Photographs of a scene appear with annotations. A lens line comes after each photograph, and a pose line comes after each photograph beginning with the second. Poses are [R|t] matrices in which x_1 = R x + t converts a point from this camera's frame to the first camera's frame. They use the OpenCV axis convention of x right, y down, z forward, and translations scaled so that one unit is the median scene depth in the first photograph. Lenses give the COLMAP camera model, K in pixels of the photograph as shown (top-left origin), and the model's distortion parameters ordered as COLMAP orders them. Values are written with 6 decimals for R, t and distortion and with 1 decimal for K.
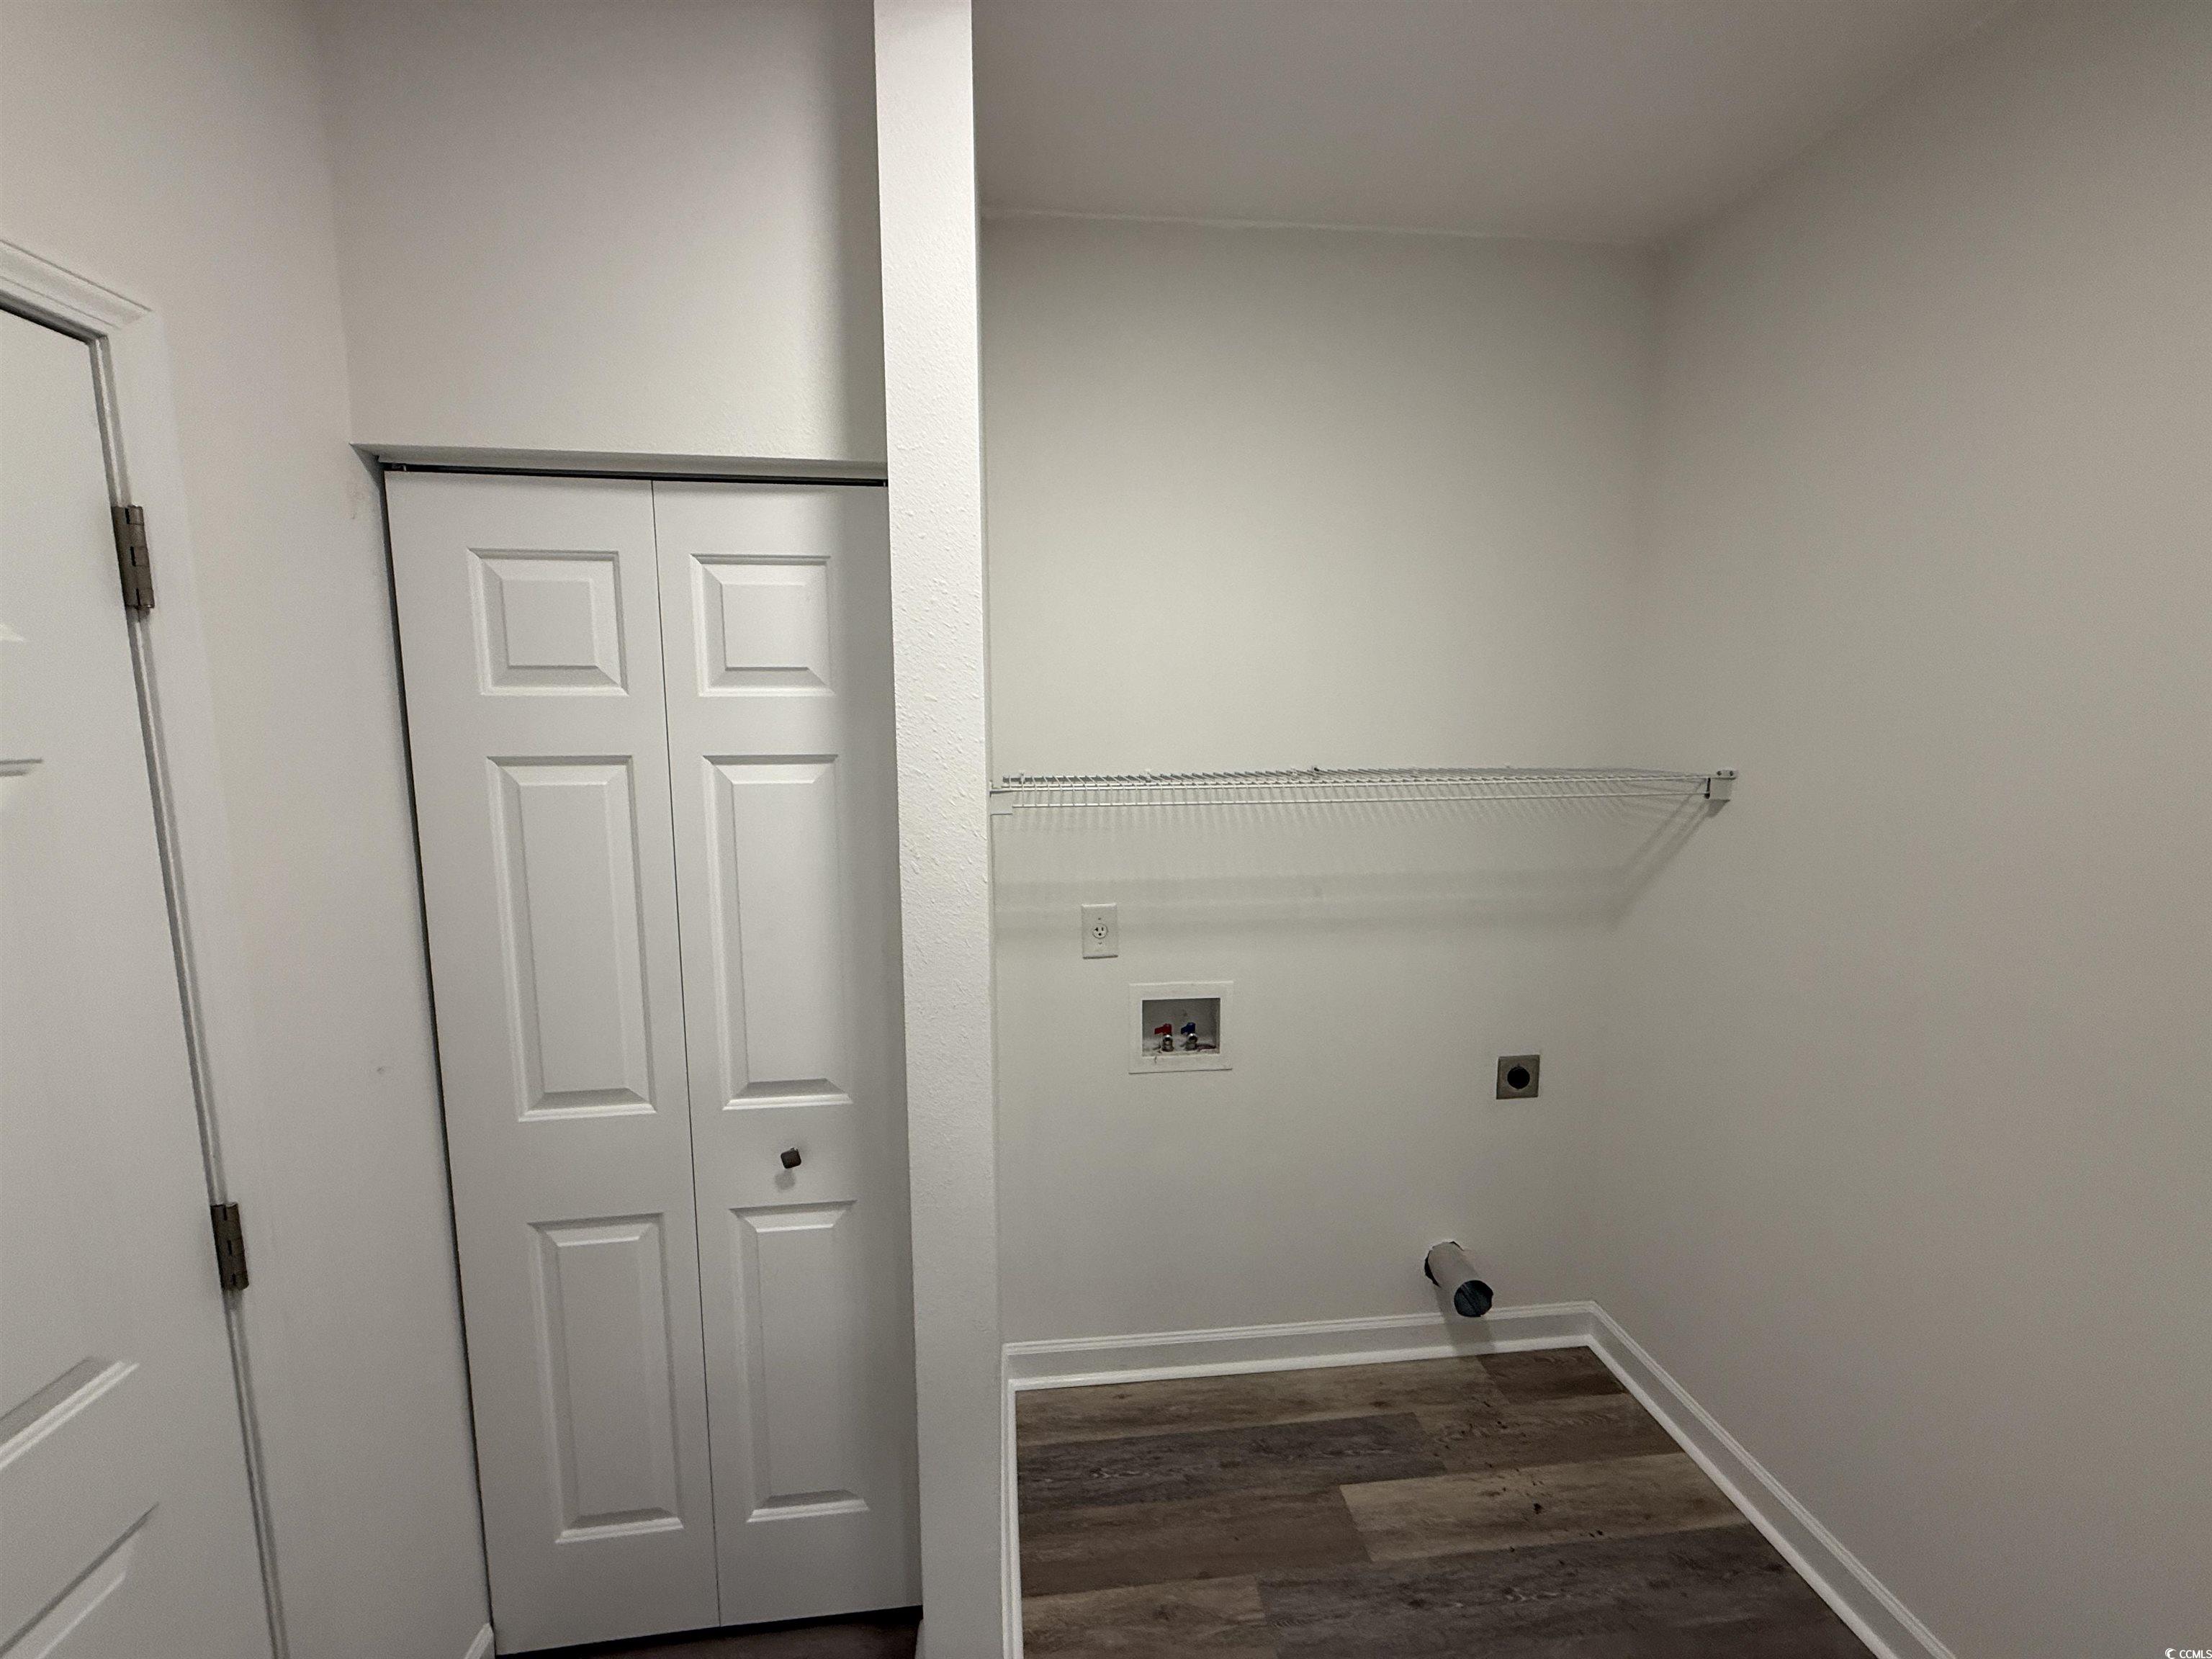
lens RADIAL K [[881.8, 0, 1100.8], [0, 881.8, 823.5], [0, 0, 1]] dist [0.001197, -0.000172]
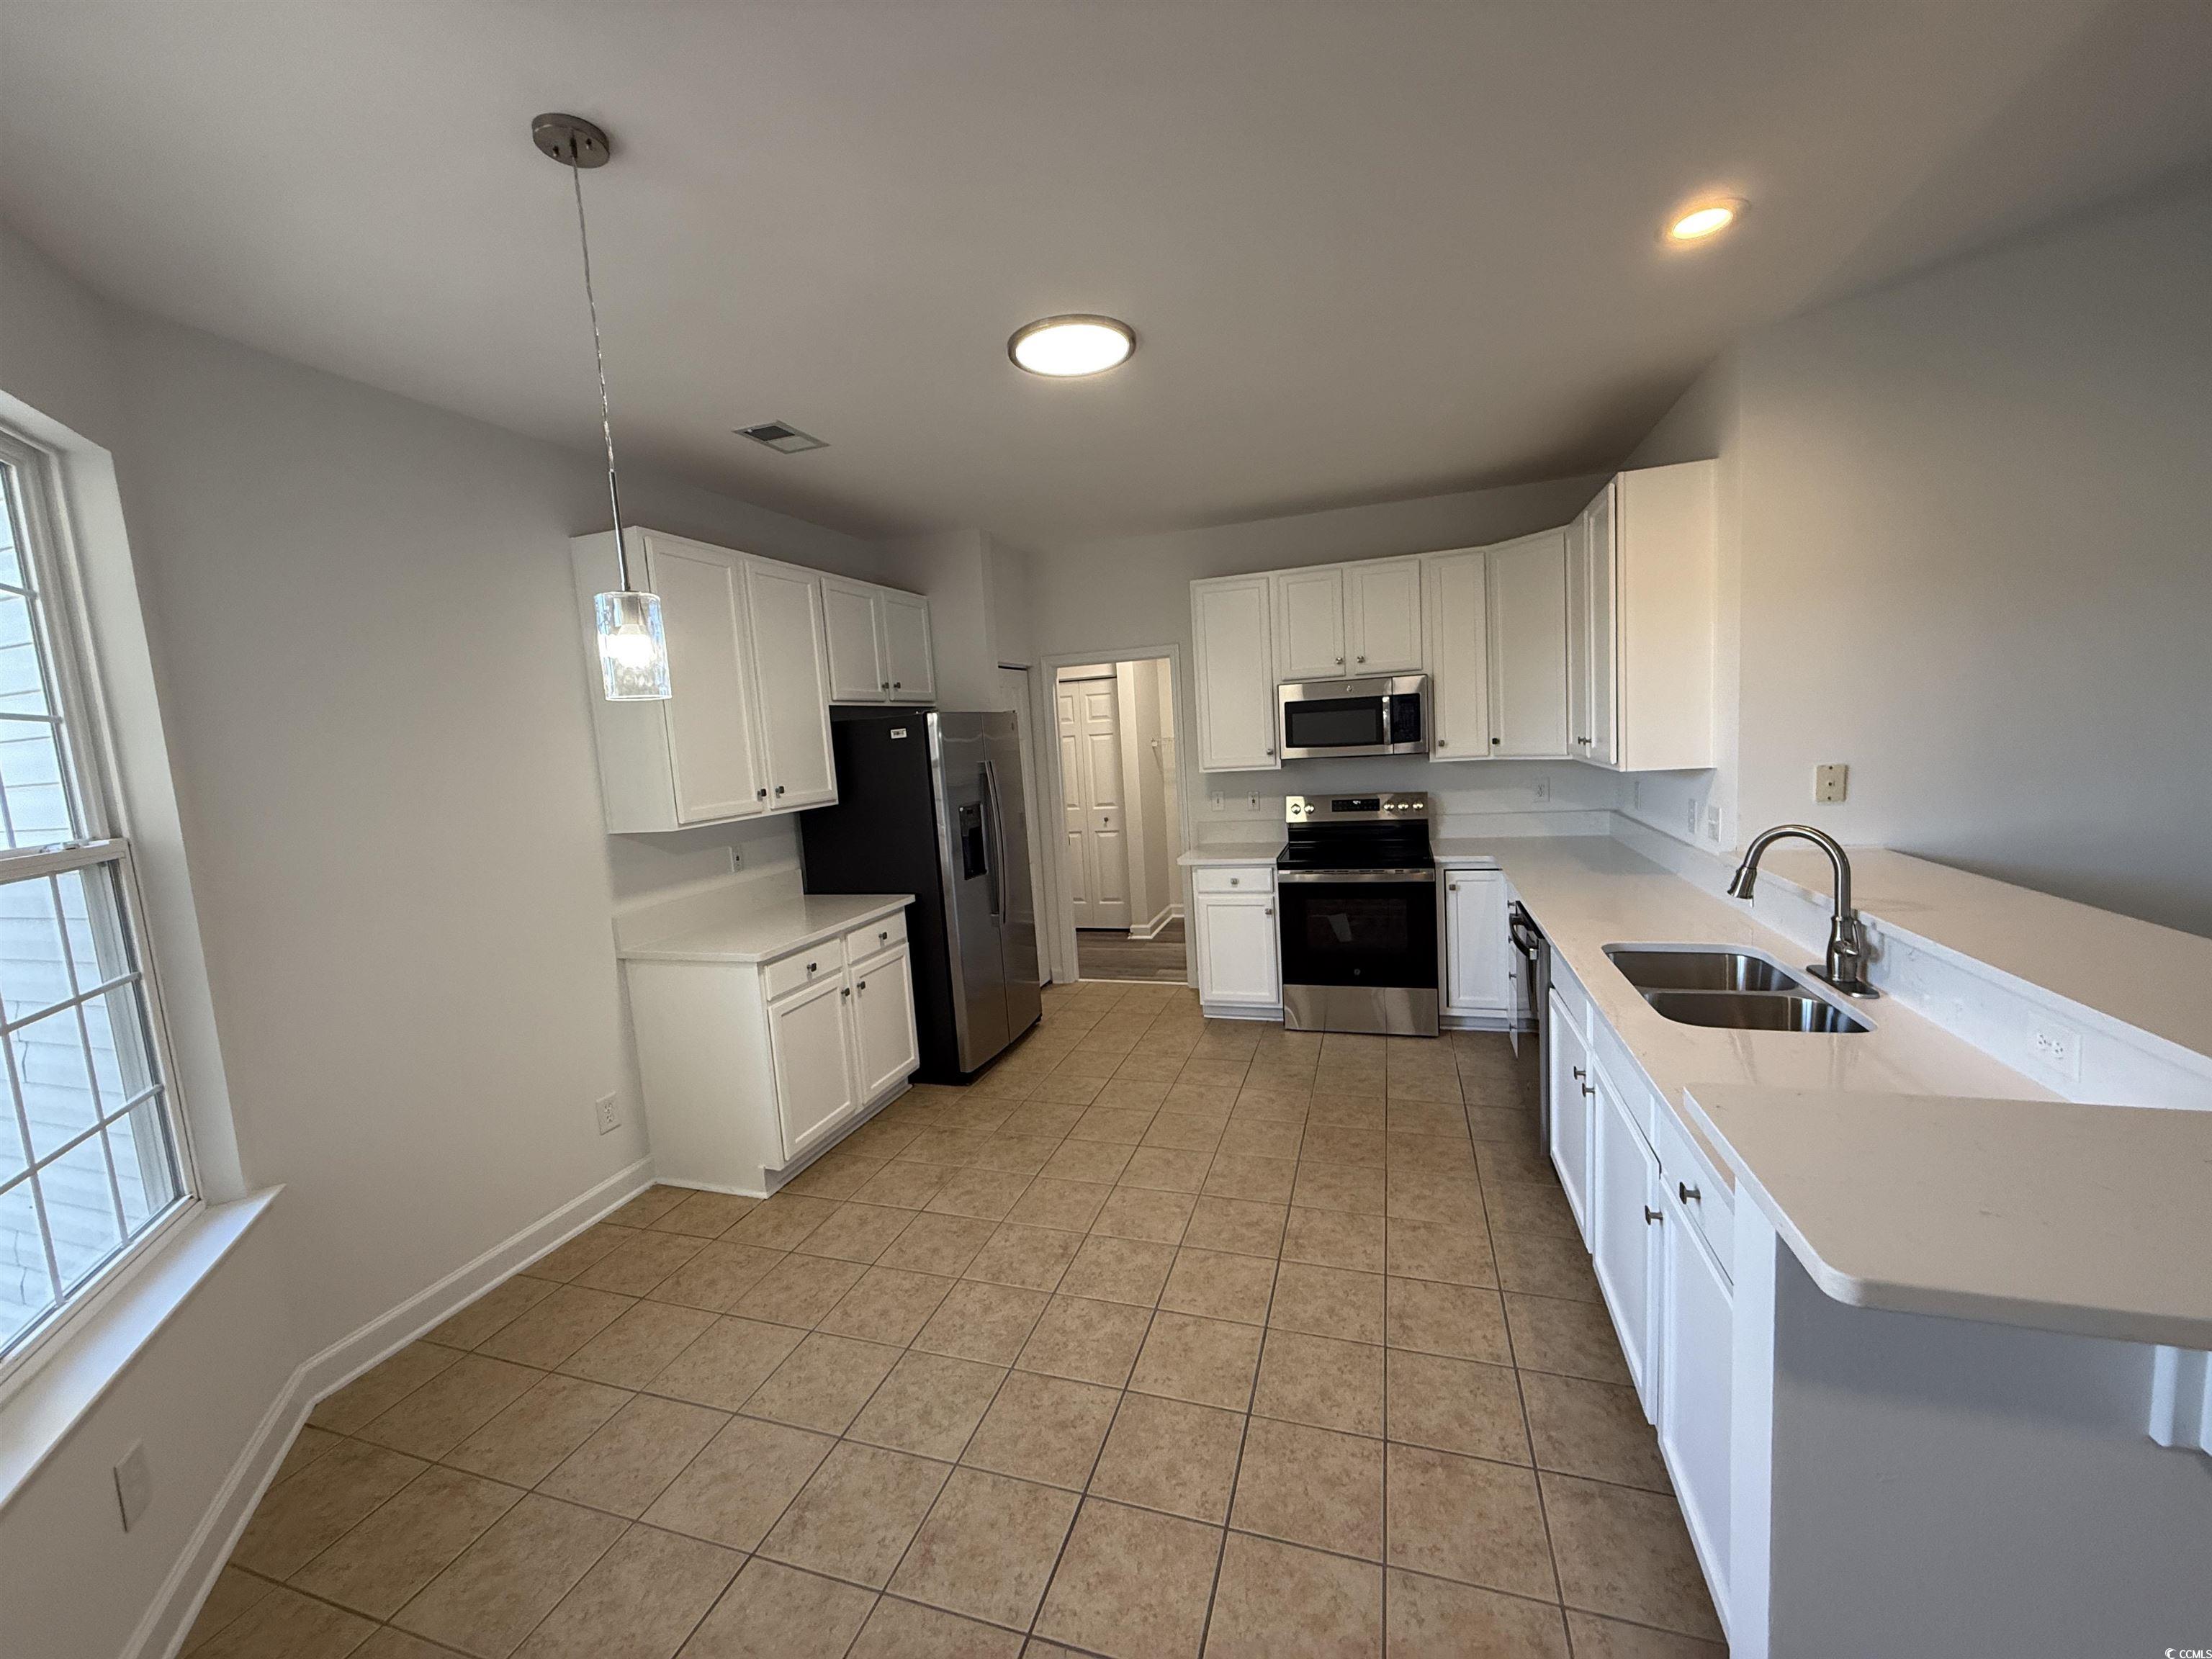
lens RADIAL K [[881.8, 0, 1102.0], [0, 881.8, 830.0], [0, 0, 1]] dist [0.001197, -0.000172]
pose [[0.905582, -0.013917, -0.423943, 1.631843], [0.010445, 0.999890, -0.010513, 0.489081], [0.424043, 0.005093, 0.905628, -3.288139]]
